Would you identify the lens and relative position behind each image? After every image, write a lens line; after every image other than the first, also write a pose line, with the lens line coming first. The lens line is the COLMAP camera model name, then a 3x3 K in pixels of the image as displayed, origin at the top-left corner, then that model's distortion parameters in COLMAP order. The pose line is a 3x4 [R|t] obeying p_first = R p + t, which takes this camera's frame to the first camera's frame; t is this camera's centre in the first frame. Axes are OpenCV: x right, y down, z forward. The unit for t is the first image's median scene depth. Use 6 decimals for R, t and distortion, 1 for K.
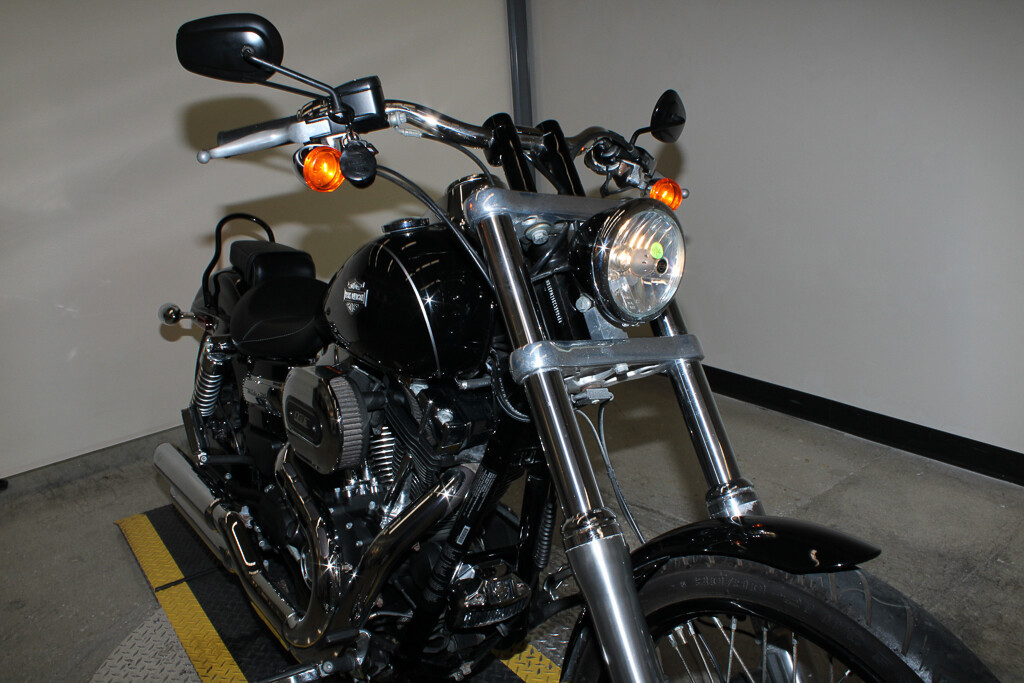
lens RADIAL K [[845.4, 0, 506.6], [0, 845.4, 346.2], [0, 0, 1]] dist [-0.164613, 0.145499]
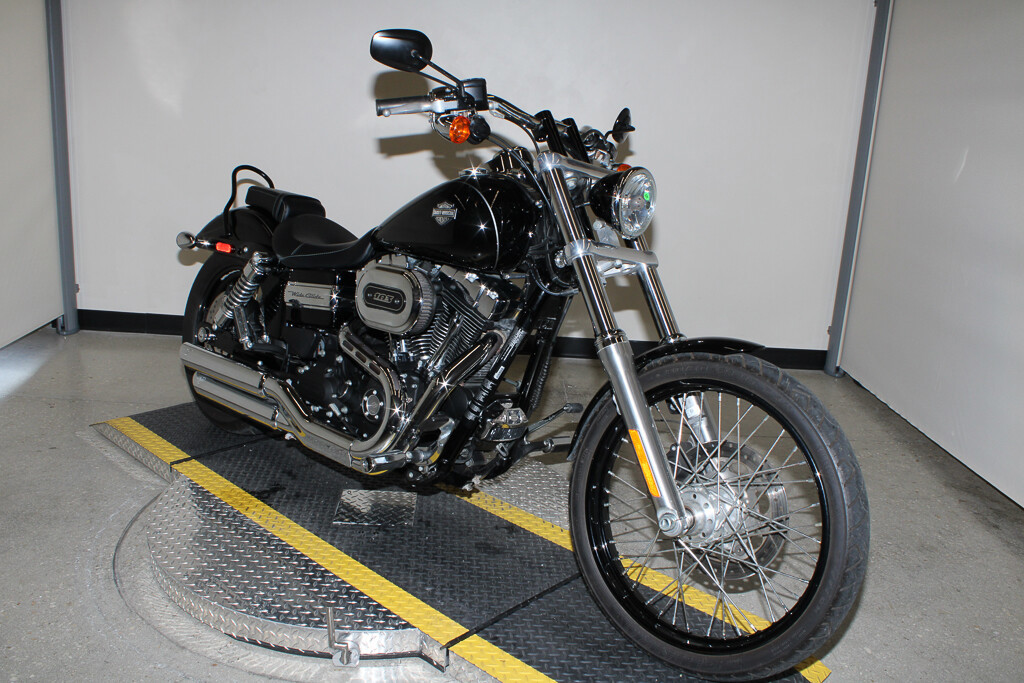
lens RADIAL K [[895.6, 0, 512.0], [0, 895.6, 341.5], [0, 0, 1]] dist [-0.167082, 0.146943]
pose [[0.968026, 0.063596, 0.242656, -0.393932], [-0.055336, 0.997637, -0.040711, 0.211724], [-0.244672, 0.025981, 0.969258, -0.559294]]
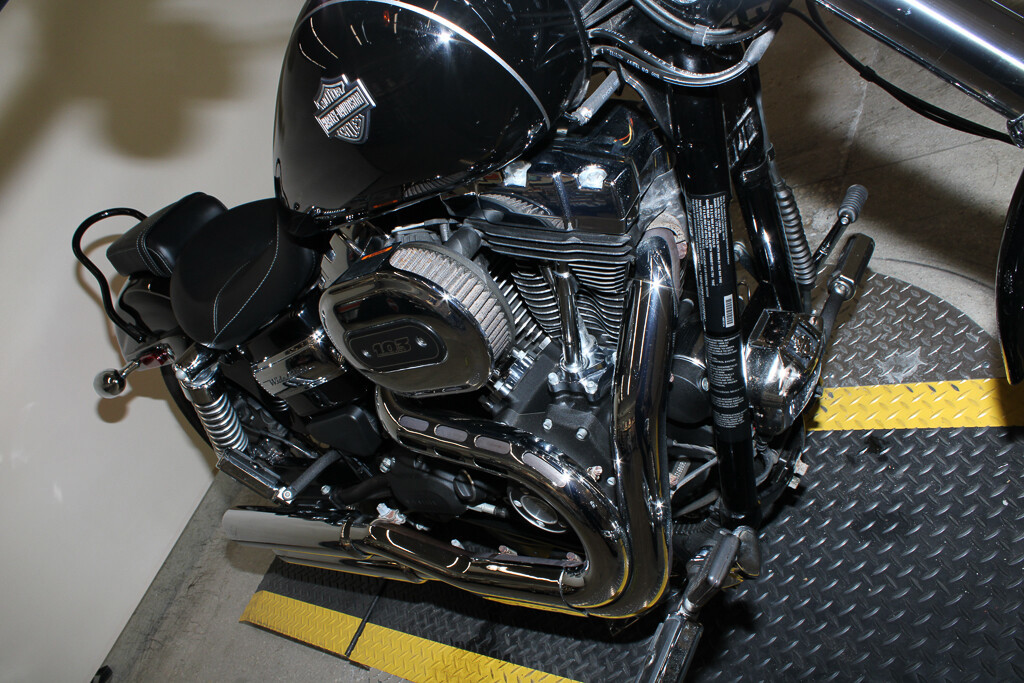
lens RADIAL K [[860.3, 0, 512.0], [0, 860.3, 341.5], [0, 0, 1]] dist [-0.188037, 0.184507]
pose [[0.765138, -0.643866, -0.000652, -0.169954], [0.629701, 0.748093, 0.209365, 0.007763], [-0.134315, -0.160604, 0.977837, 0.360498]]
